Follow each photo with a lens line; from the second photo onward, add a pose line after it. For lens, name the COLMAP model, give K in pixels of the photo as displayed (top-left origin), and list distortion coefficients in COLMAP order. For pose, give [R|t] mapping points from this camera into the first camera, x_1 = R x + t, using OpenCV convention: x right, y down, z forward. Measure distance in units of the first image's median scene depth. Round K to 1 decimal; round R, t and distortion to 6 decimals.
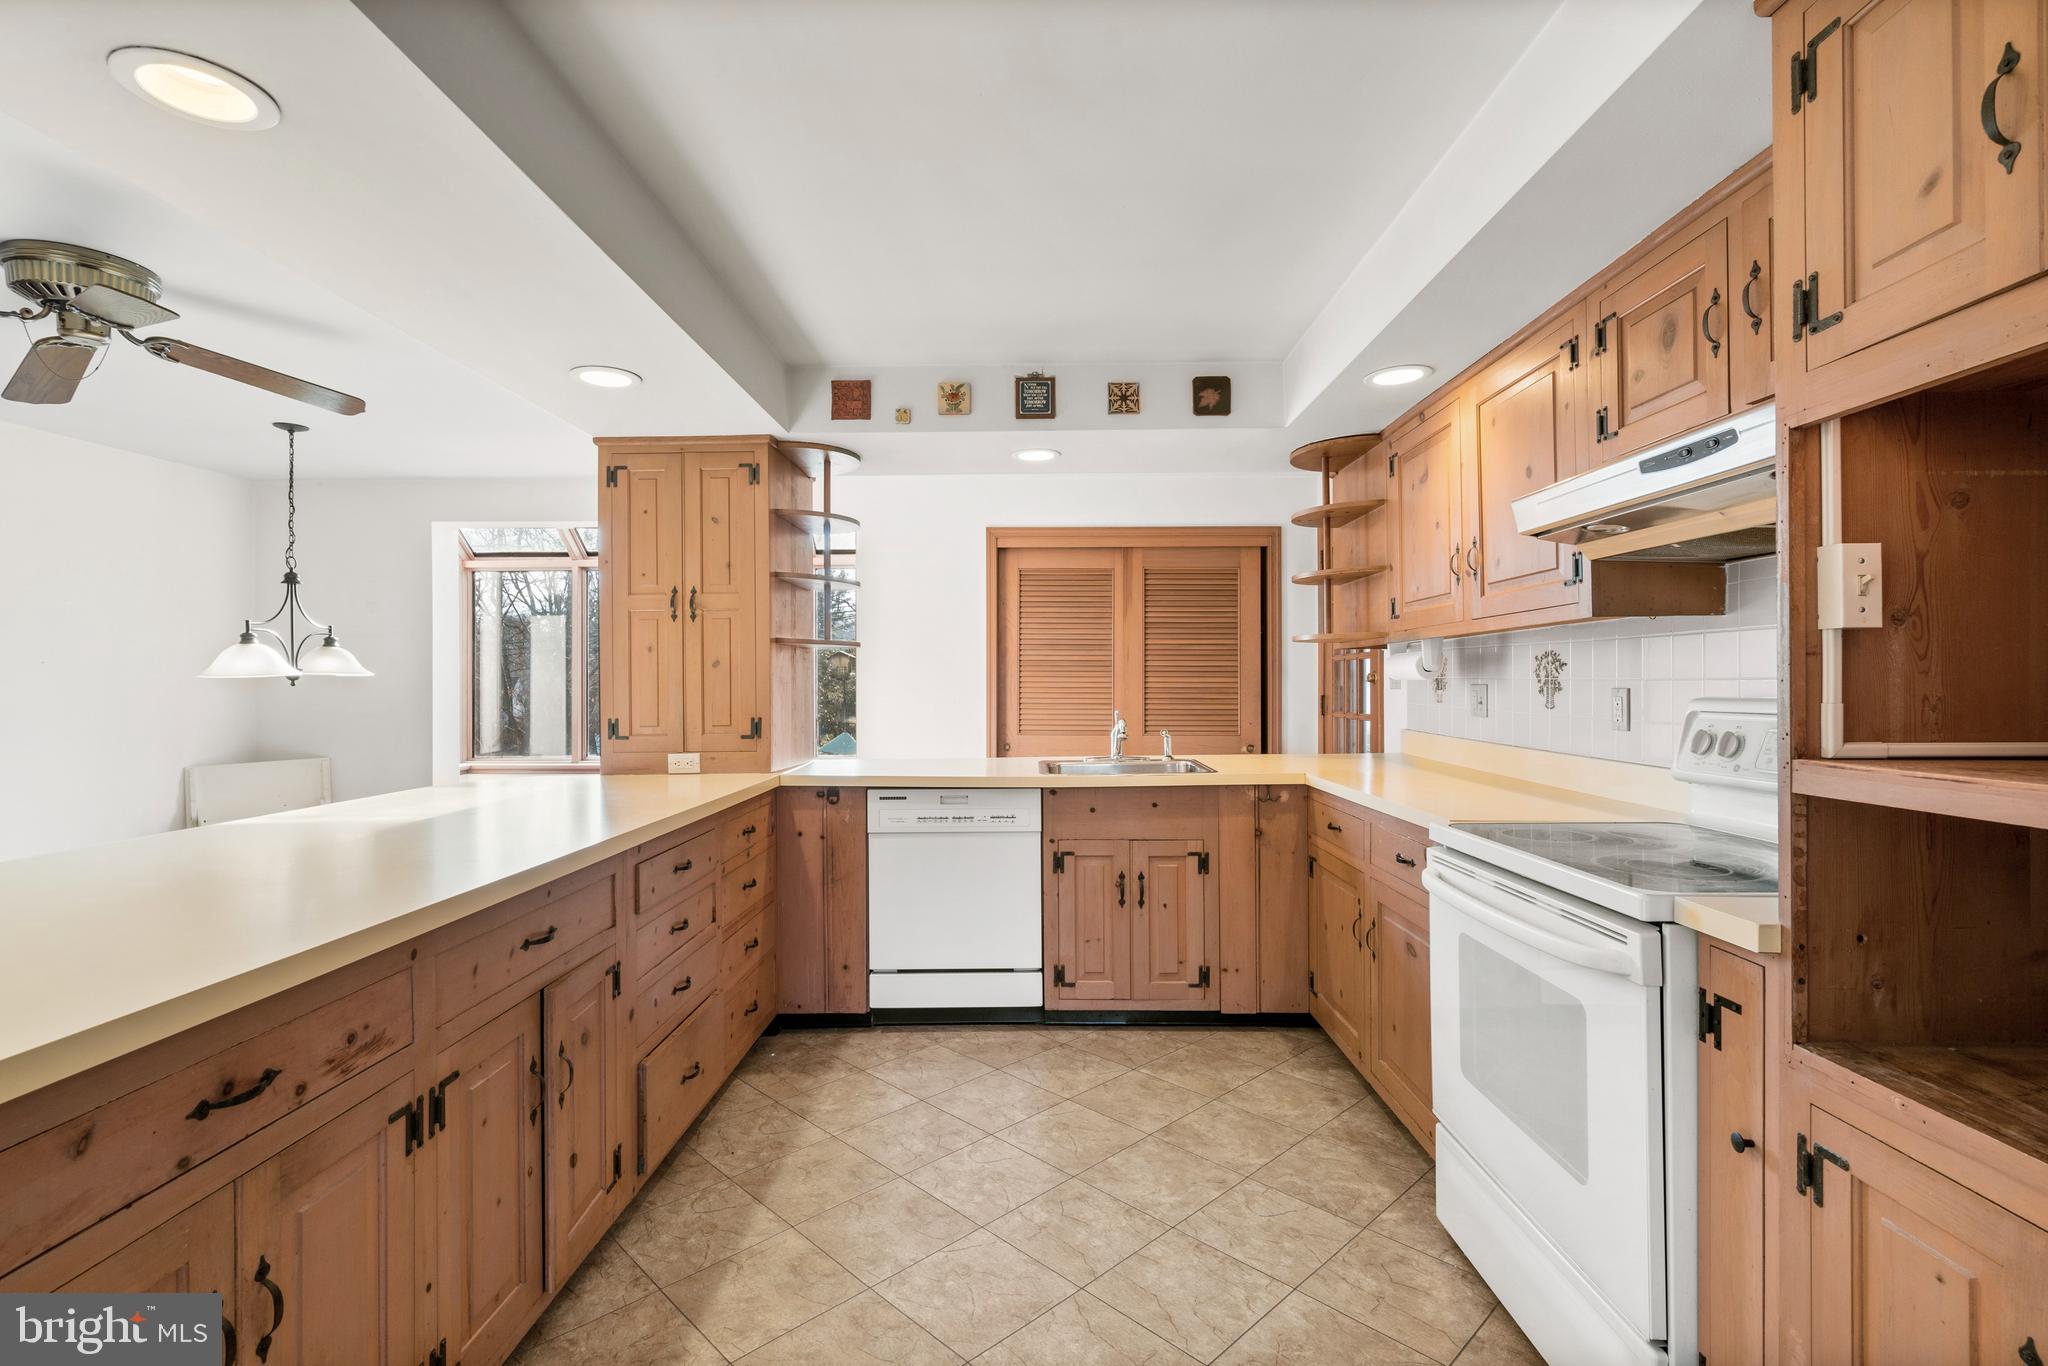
lens RADIAL K [[940.6, 0, 1024.7], [0, 940.6, 678.3], [0, 0, 1]] dist [-0.018153, 0.000808]
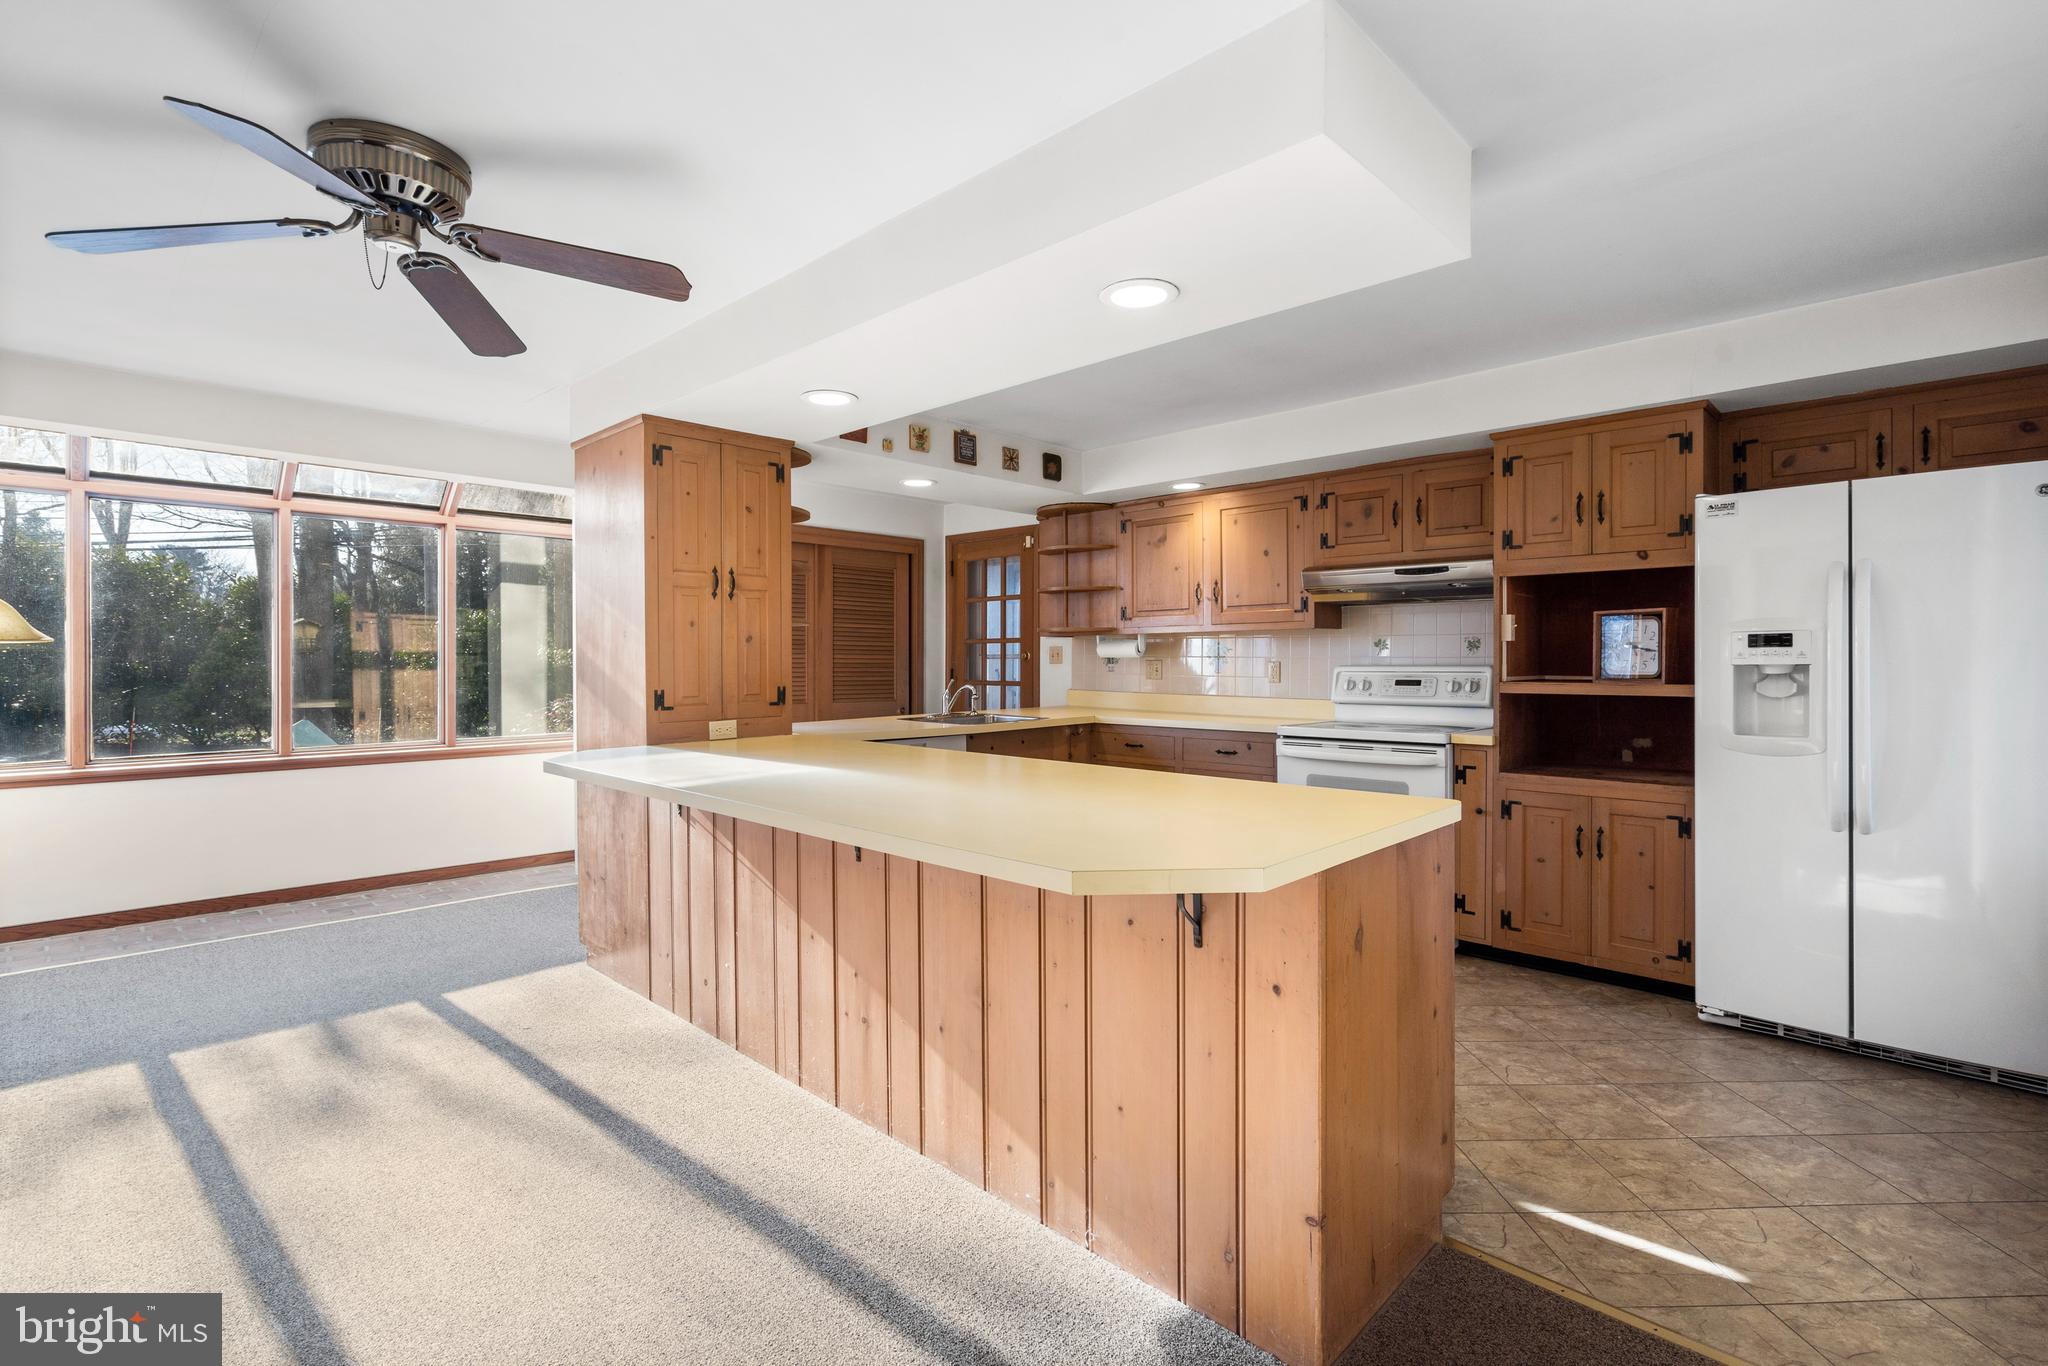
lens RADIAL K [[940.6, 0, 1018.0], [0, 940.6, 670.8], [0, 0, 1]] dist [-0.018153, 0.000808]
pose [[0.686401, -0.004160, 0.727212, -0.931676], [-0.005822, 0.999920, 0.011215, 0.007945], [-0.727200, -0.011932, 0.686322, 0.004138]]
